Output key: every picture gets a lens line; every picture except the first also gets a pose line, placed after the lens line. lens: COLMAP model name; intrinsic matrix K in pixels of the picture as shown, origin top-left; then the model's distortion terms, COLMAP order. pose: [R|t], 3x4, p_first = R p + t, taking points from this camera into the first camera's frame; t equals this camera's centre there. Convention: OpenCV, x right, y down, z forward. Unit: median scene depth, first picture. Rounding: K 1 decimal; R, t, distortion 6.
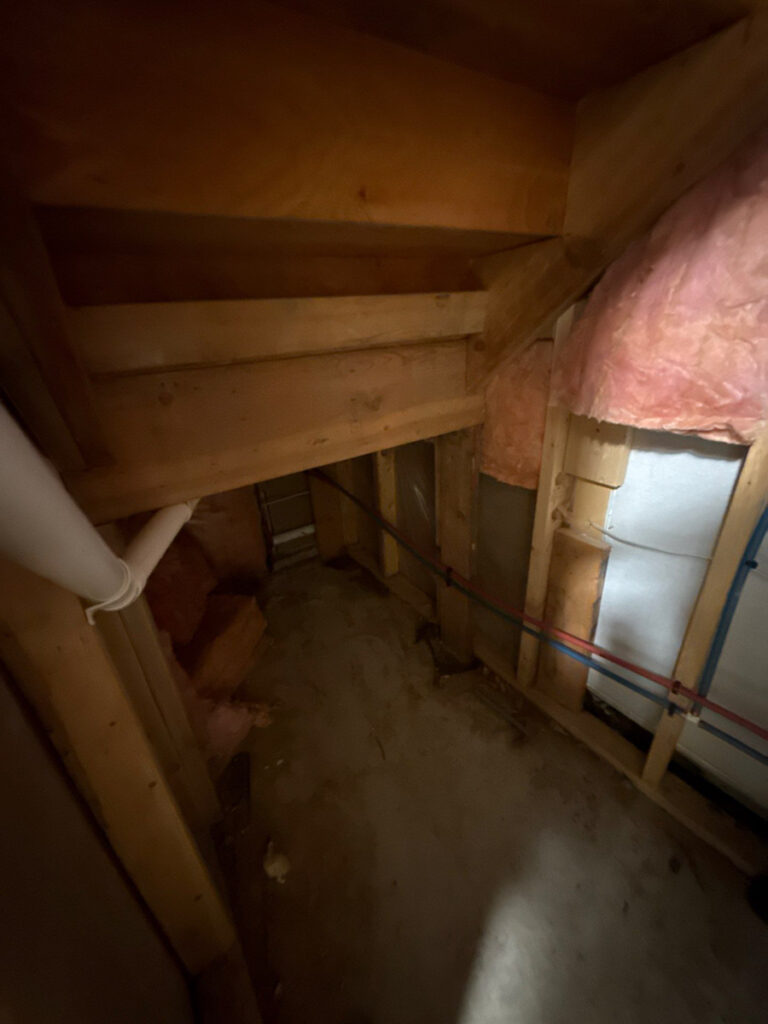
lens RADIAL K [[406.0, 0, 383.1], [0, 406.0, 510.5], [0, 0, 1]] dist [-0.003551, 0.000111]
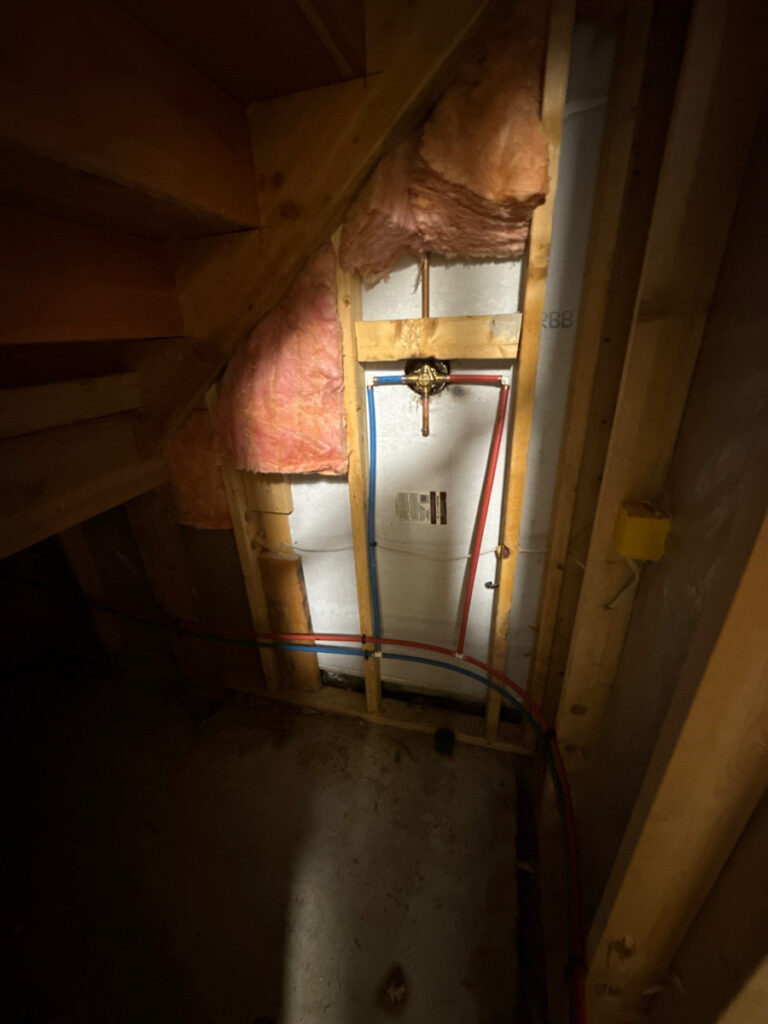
lens RADIAL K [[406.0, 0, 384.2], [0, 406.0, 512.9], [0, 0, 1]] dist [-0.003551, 0.000111]
pose [[0.769164, -0.233583, 0.594833, 0.030888], [0.263793, 0.963854, 0.037389, -0.027569], [-0.582066, 0.128155, 0.802980, -0.253420]]
